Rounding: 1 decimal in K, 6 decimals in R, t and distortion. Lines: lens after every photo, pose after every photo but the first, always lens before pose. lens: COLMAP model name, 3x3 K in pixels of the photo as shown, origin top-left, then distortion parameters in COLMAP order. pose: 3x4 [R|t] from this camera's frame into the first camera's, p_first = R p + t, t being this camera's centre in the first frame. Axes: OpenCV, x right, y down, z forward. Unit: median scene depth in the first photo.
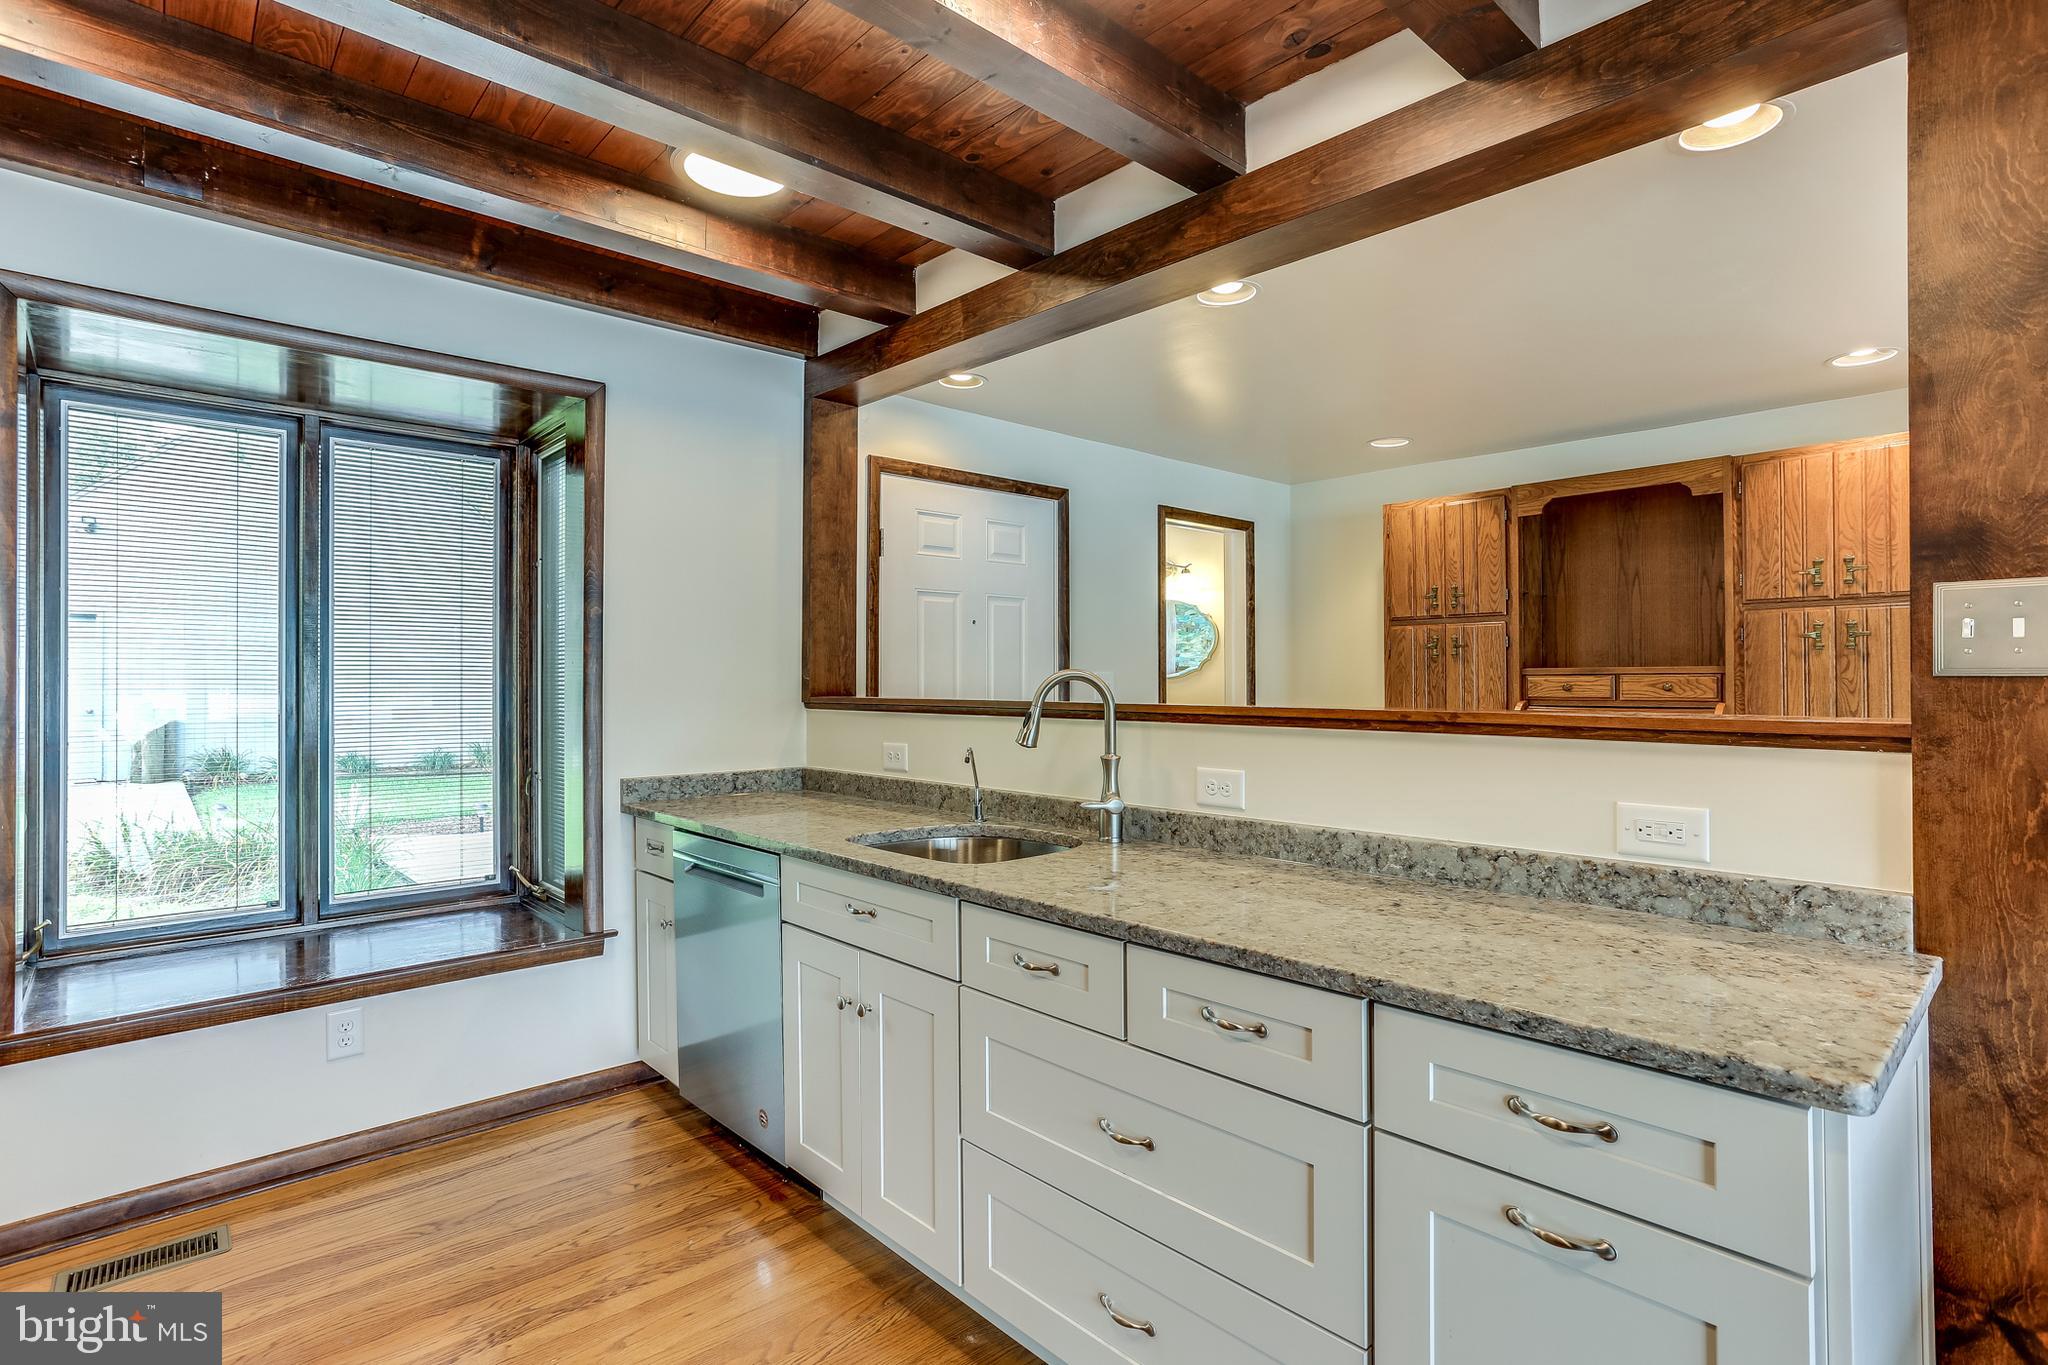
lens RADIAL K [[1017.9, 0, 1027.7], [0, 1017.9, 683.7], [0, 0, 1]] dist [-0.037779, 0.029426]
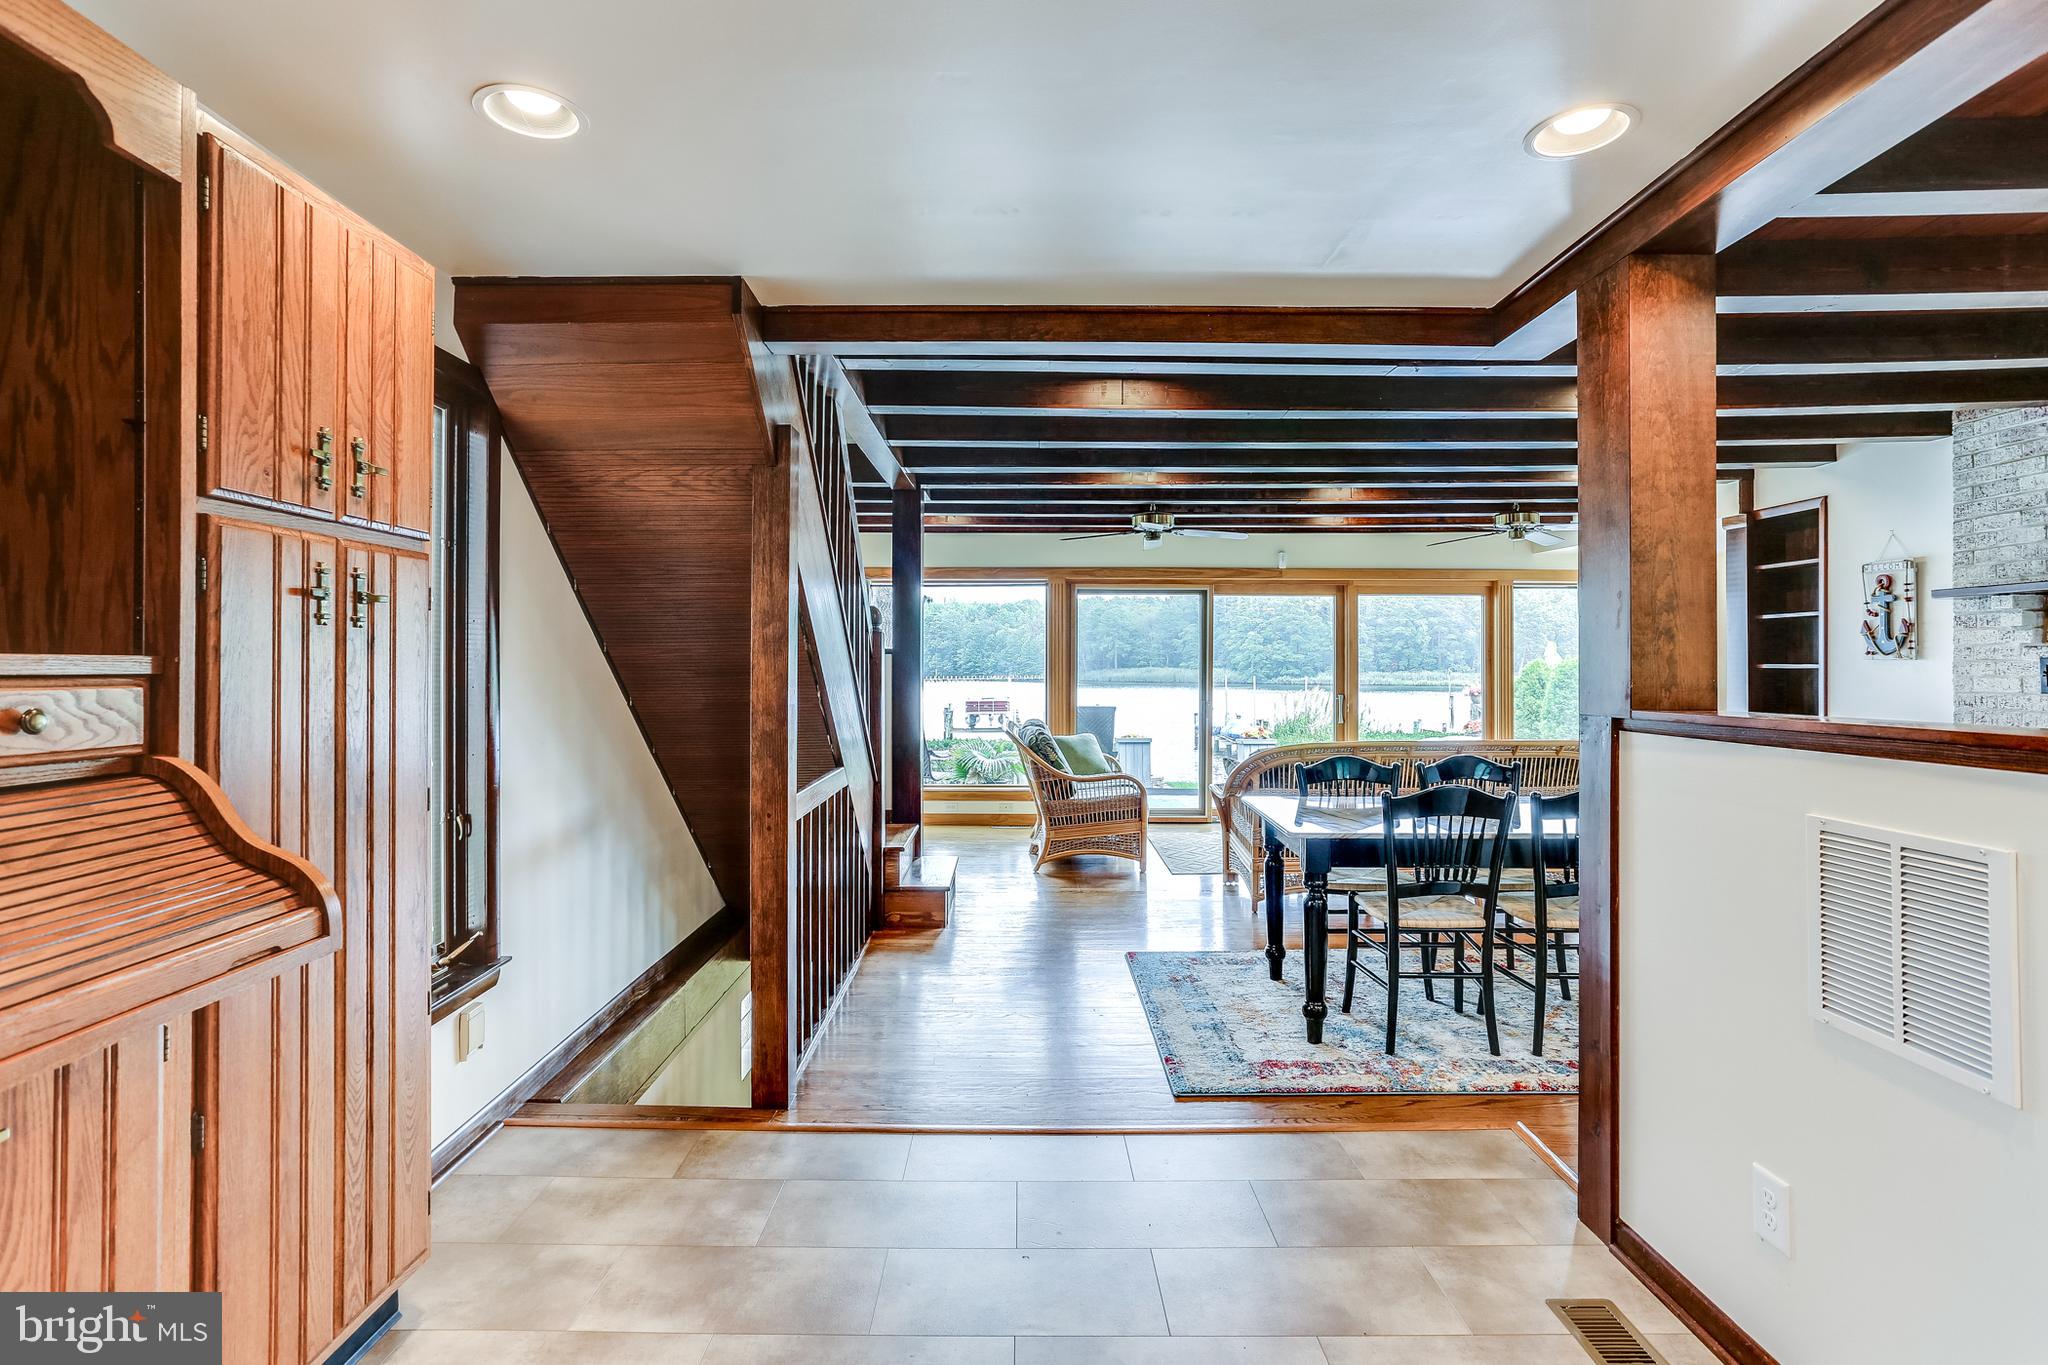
lens RADIAL K [[1005.5, 0, 1026.4], [0, 1005.5, 644.8], [0, 0, 1]] dist [-0.043791, 0.026472]
pose [[-0.743527, 0.016639, 0.668499, 0.294639], [0.003764, 0.999779, -0.020698, -0.017025], [-0.668695, -0.012873, -0.743425, 1.393125]]
